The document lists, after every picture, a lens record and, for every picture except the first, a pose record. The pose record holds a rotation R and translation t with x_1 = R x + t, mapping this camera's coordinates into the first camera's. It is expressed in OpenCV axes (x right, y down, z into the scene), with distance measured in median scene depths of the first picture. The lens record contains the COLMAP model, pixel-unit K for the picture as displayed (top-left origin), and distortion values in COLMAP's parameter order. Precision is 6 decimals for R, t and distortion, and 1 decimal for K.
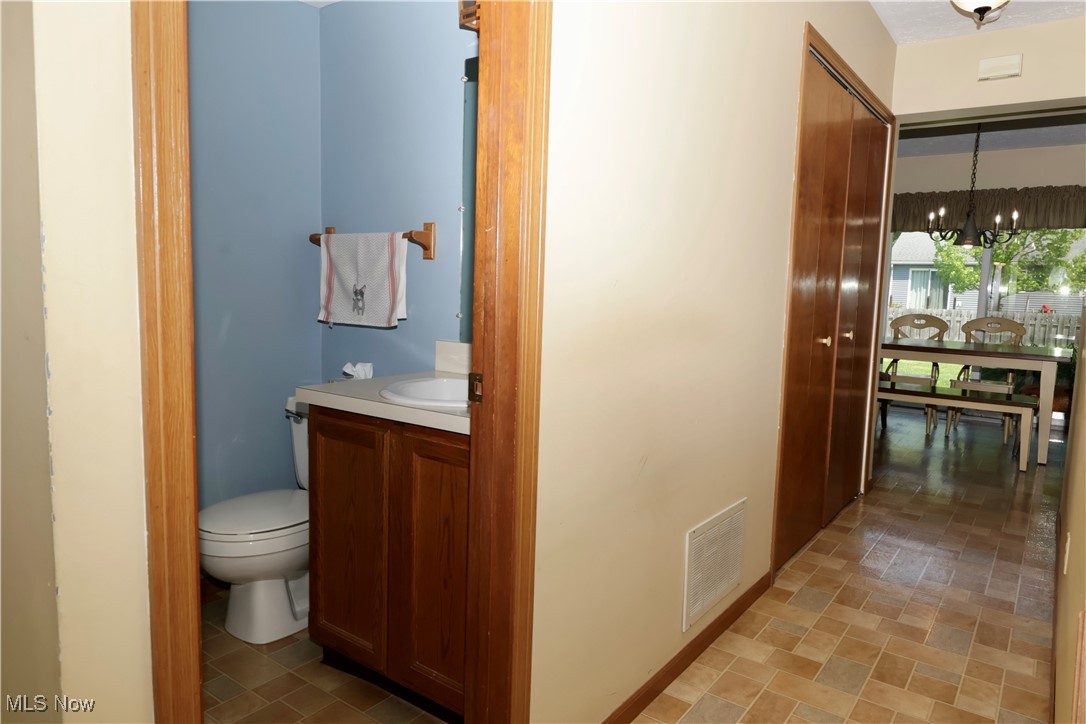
lens RADIAL K [[705.8, 0, 543.0], [0, 705.8, 362.0], [0, 0, 1]] dist [0.005419, 0.000142]
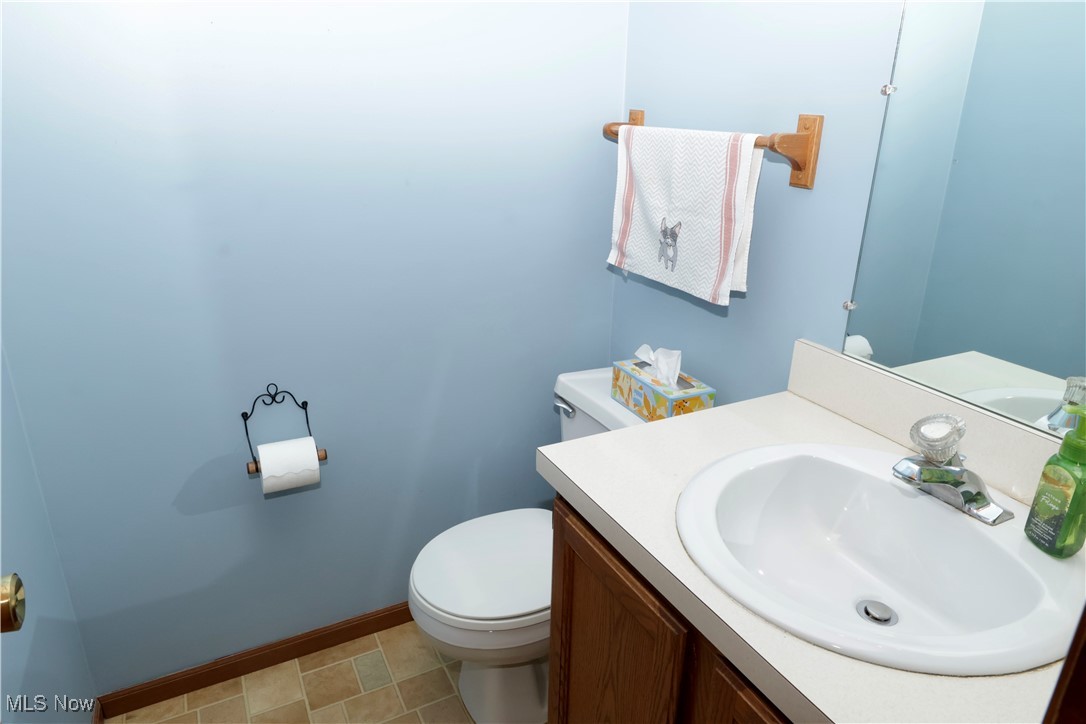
lens RADIAL K [[705.8, 0, 543.0], [0, 705.8, 362.0], [0, 0, 1]] dist [0.005419, 0.000142]
pose [[0.897588, 0.131652, -0.420718, -0.090783], [-0.035300, 0.972765, 0.229090, -0.125102], [0.439420, -0.190777, 0.877789, 0.406327]]
